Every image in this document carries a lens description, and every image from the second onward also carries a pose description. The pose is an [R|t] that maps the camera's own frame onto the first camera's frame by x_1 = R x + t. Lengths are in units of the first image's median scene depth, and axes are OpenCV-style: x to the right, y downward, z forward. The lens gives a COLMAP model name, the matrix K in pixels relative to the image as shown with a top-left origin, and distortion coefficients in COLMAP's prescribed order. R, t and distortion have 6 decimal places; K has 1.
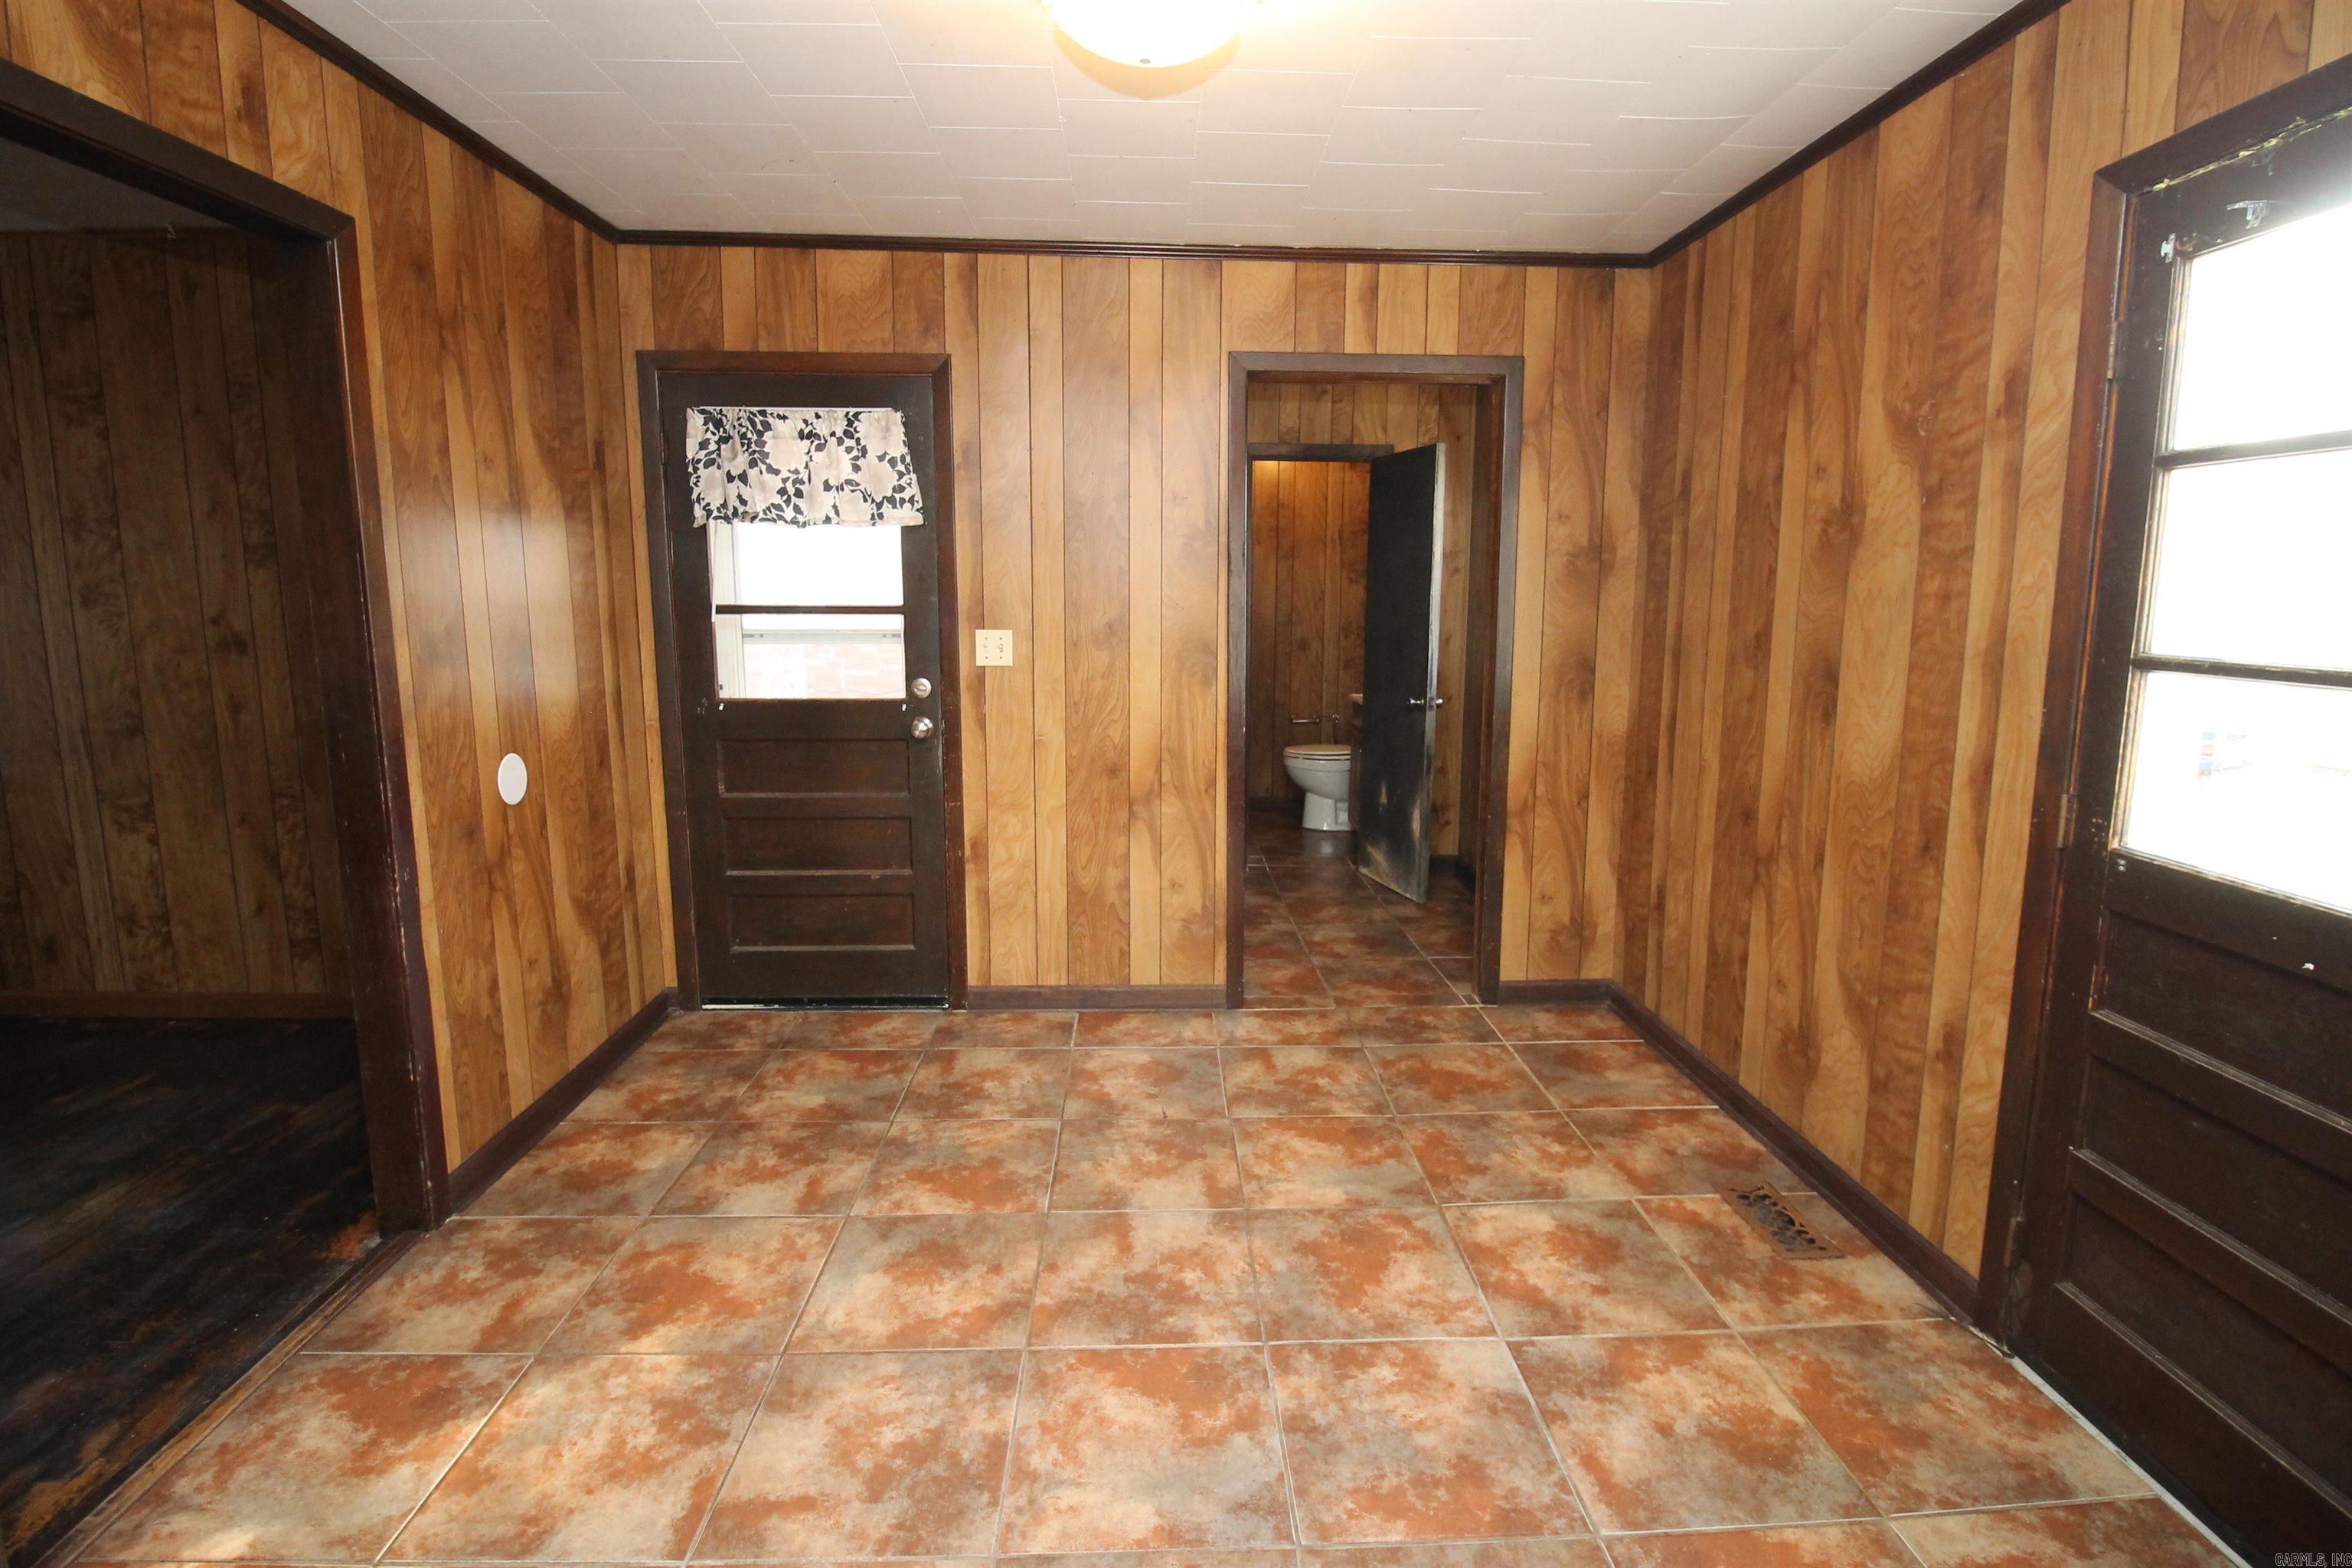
lens RADIAL K [[1089.1, 0, 1180.0], [0, 1089.1, 748.4], [0, 0, 1]] dist [0.001783, -0.013015]
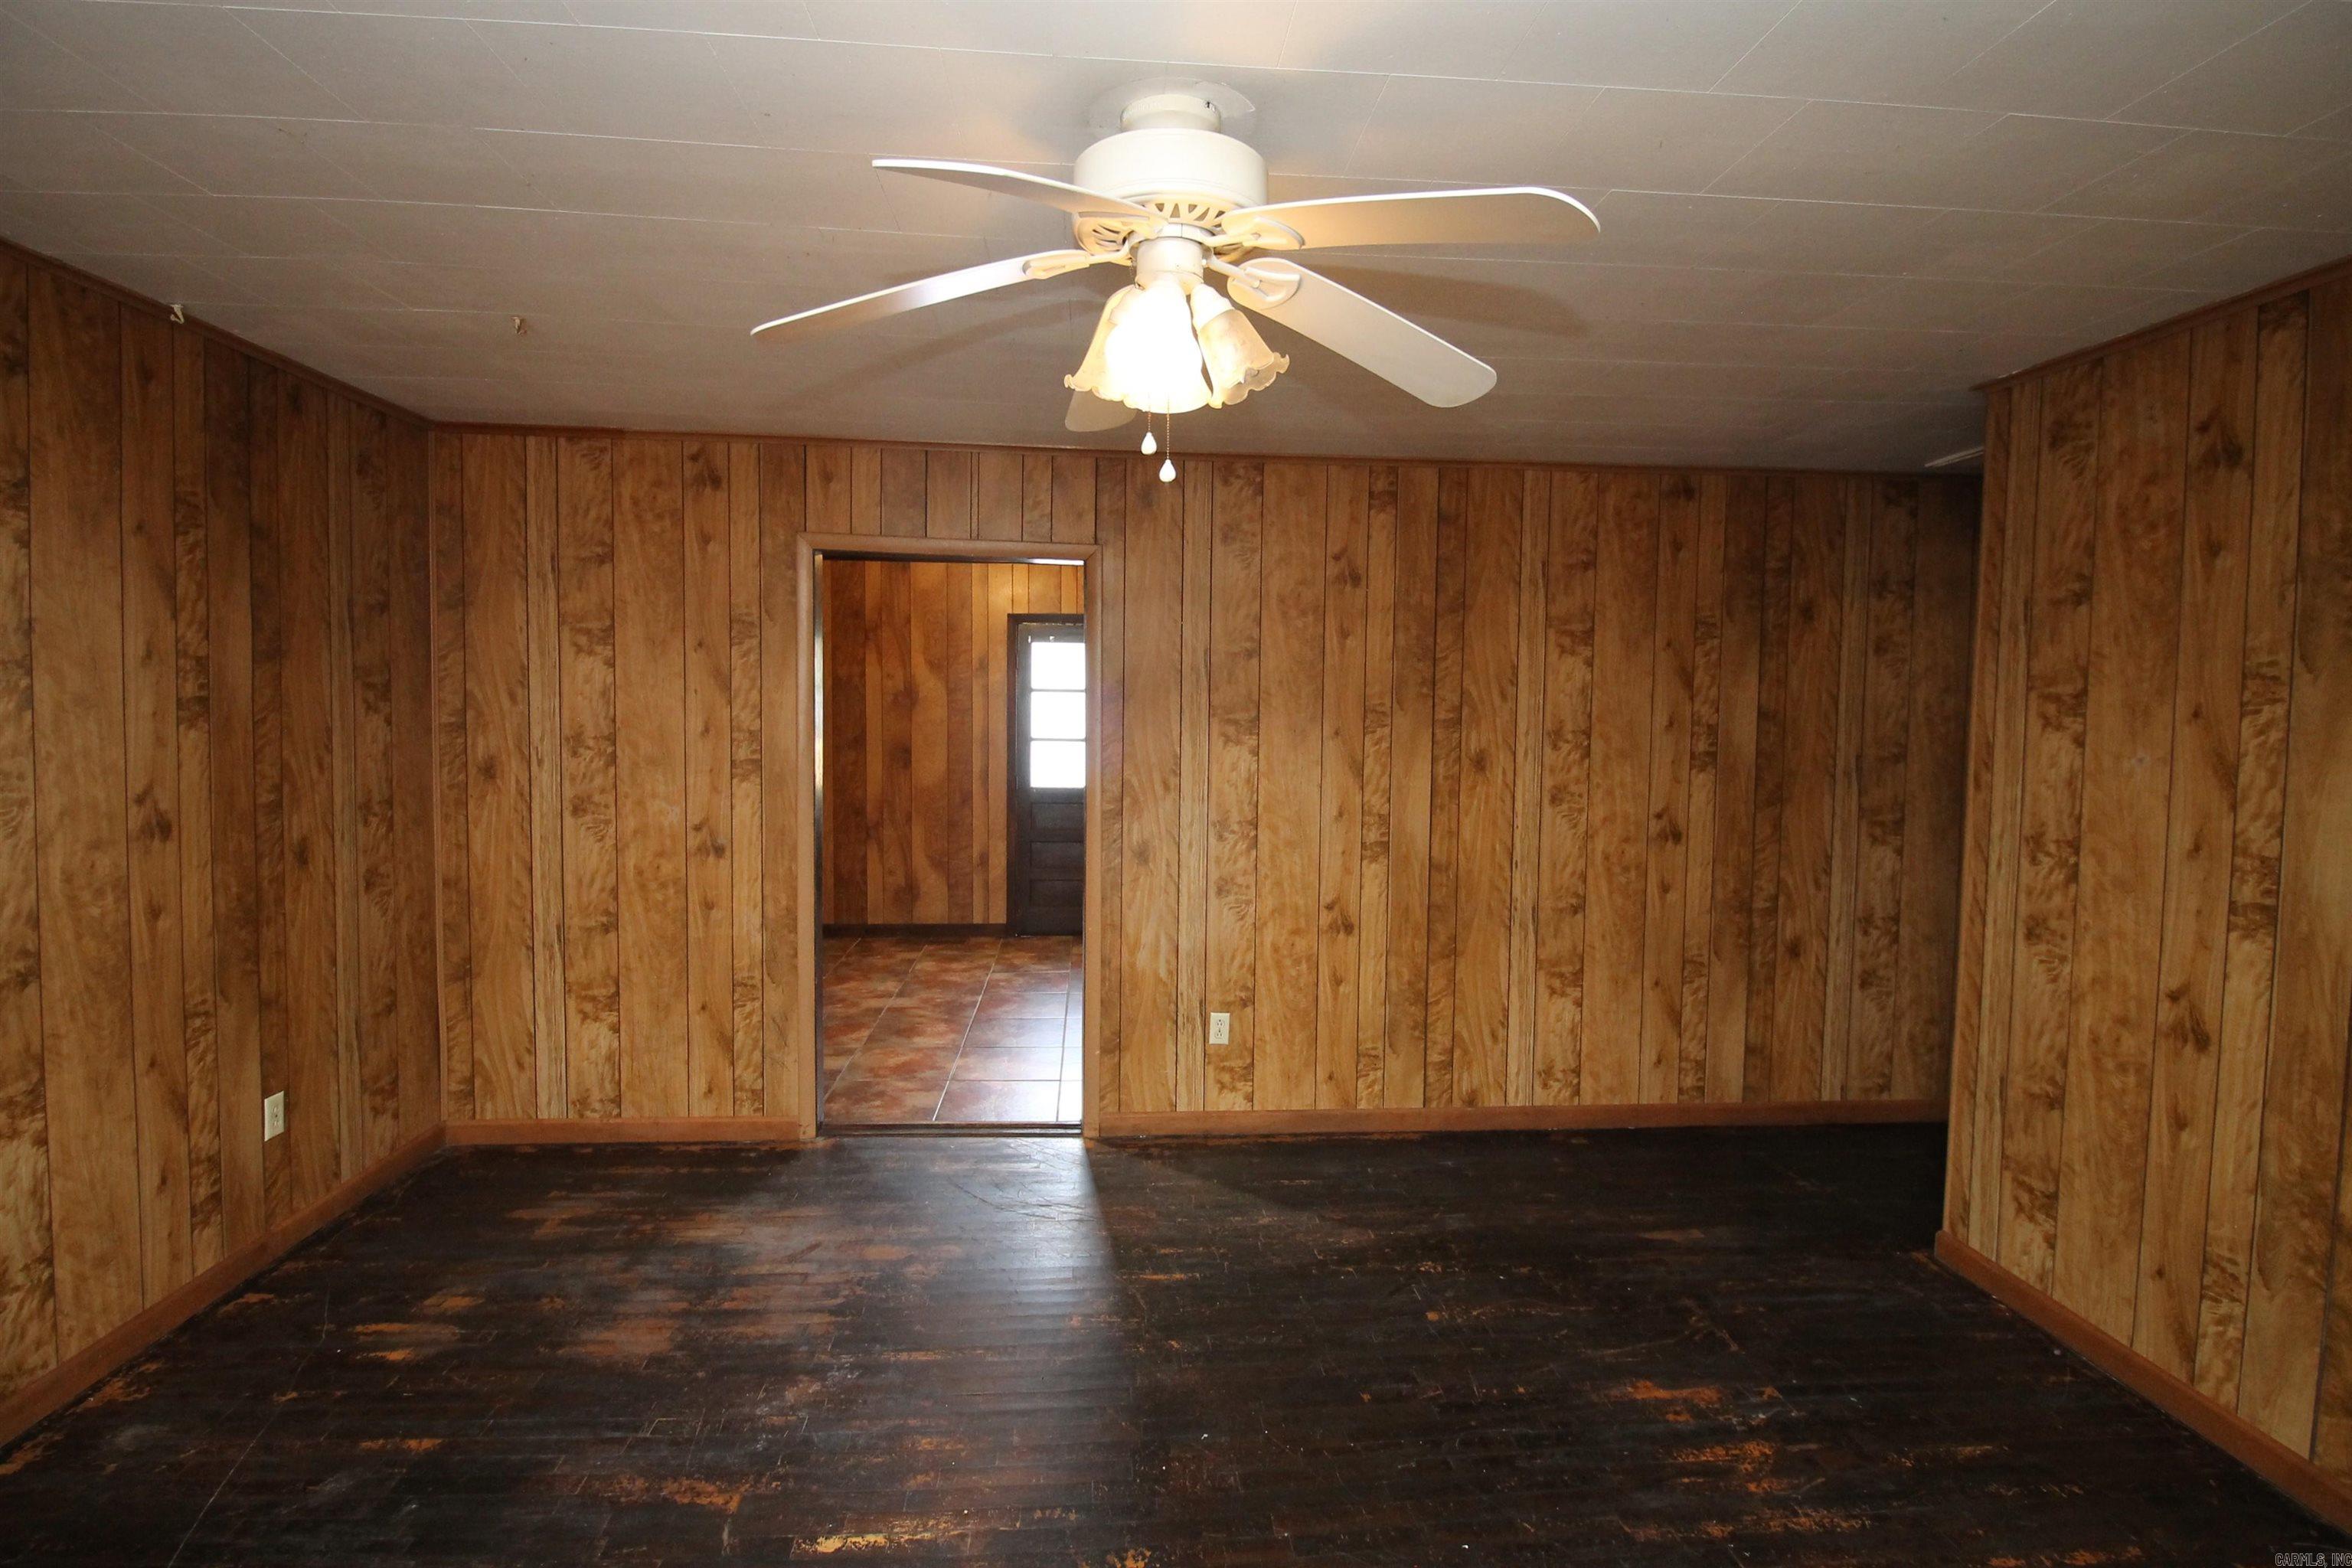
lens RADIAL K [[1089.1, 0, 1180.0], [0, 1089.1, 748.4], [0, 0, 1]] dist [0.001783, -0.013015]
pose [[-0.035149, -0.049446, 0.998158, -1.943161], [0.126062, 0.990578, 0.053510, -0.119372], [-0.991399, 0.127711, -0.028585, 0.353633]]
